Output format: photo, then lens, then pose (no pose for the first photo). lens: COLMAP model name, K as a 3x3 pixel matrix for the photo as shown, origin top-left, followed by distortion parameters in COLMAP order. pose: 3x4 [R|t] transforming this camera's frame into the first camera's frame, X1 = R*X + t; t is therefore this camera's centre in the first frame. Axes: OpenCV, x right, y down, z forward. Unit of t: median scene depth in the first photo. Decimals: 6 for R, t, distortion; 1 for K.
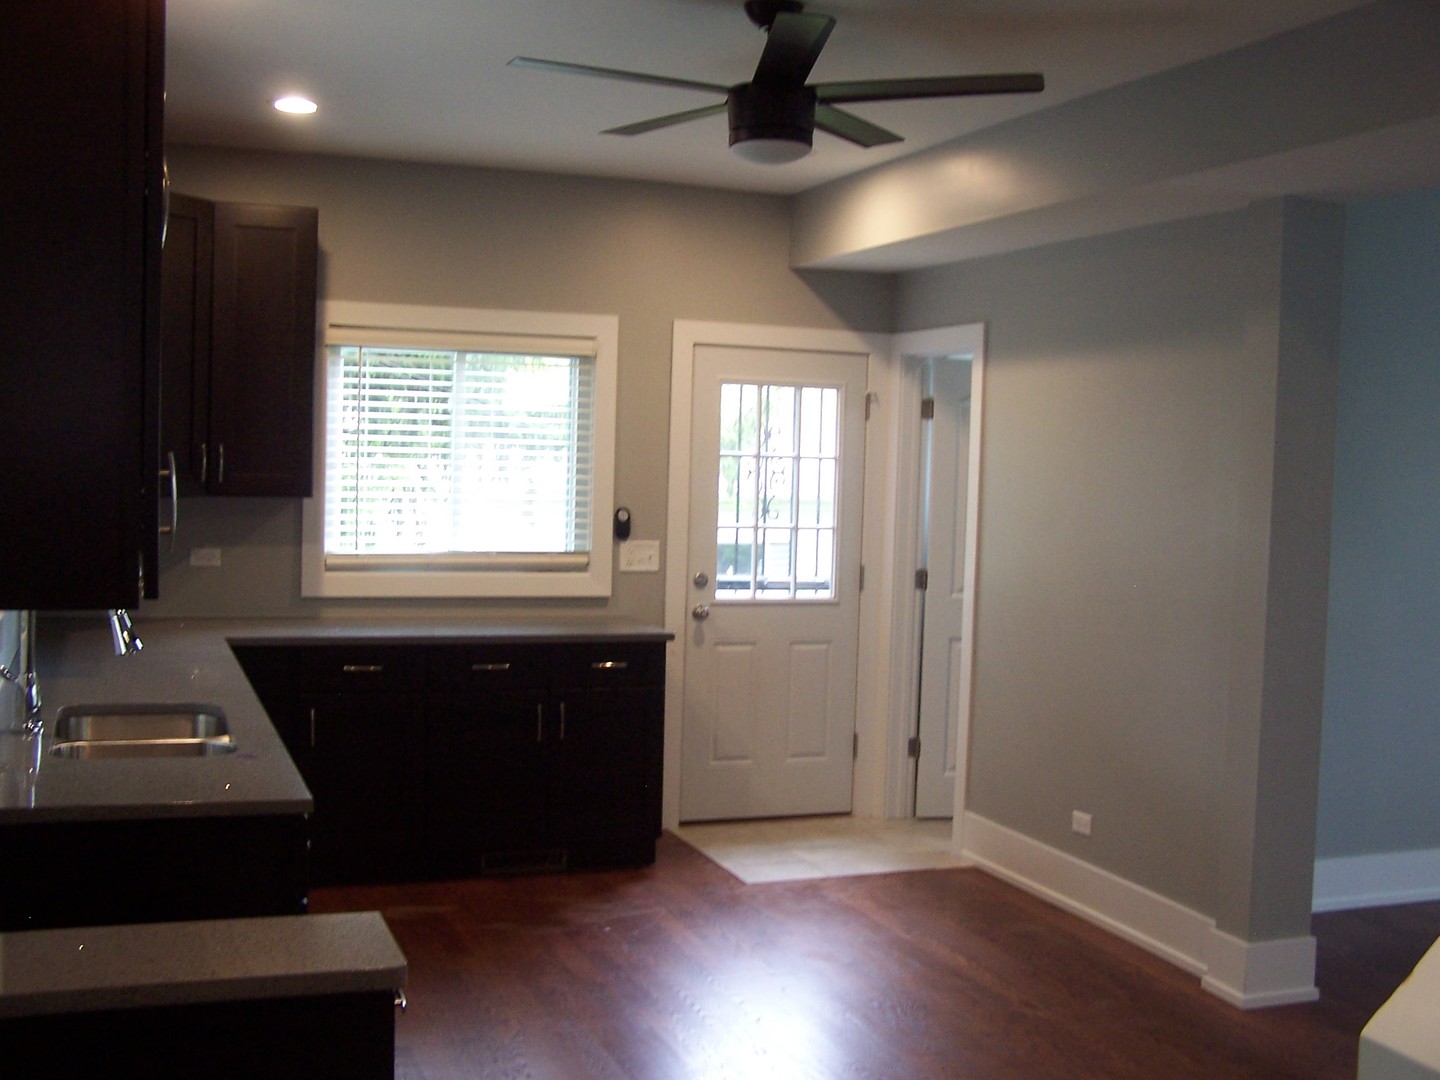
lens RADIAL K [[1642.5, 0, 720.0], [0, 1642.5, 540.0], [0, 0, 1]] dist [-0.225026, 0.465971]
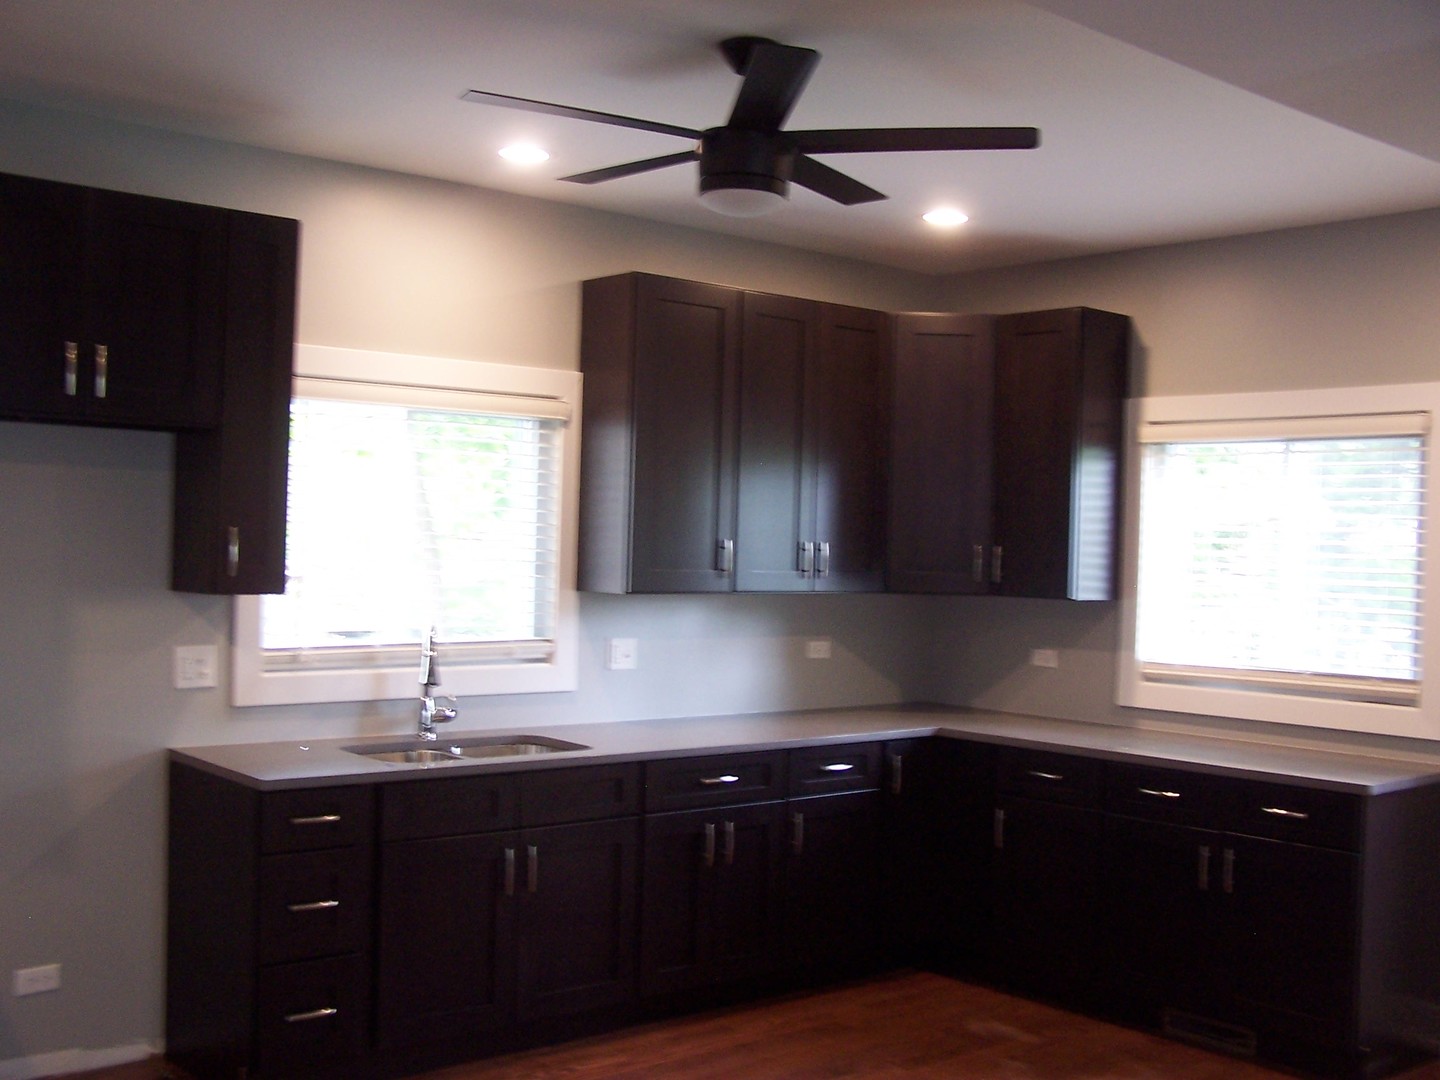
lens RADIAL K [[1642.5, 0, 720.0], [0, 1642.5, 540.0], [0, 0, 1]] dist [-0.225026, 0.465971]
pose [[0.341908, -0.019060, -0.939540, 0.571939], [-0.064440, 0.996965, -0.043675, -0.005484], [0.937522, 0.075476, 0.339642, 0.443557]]
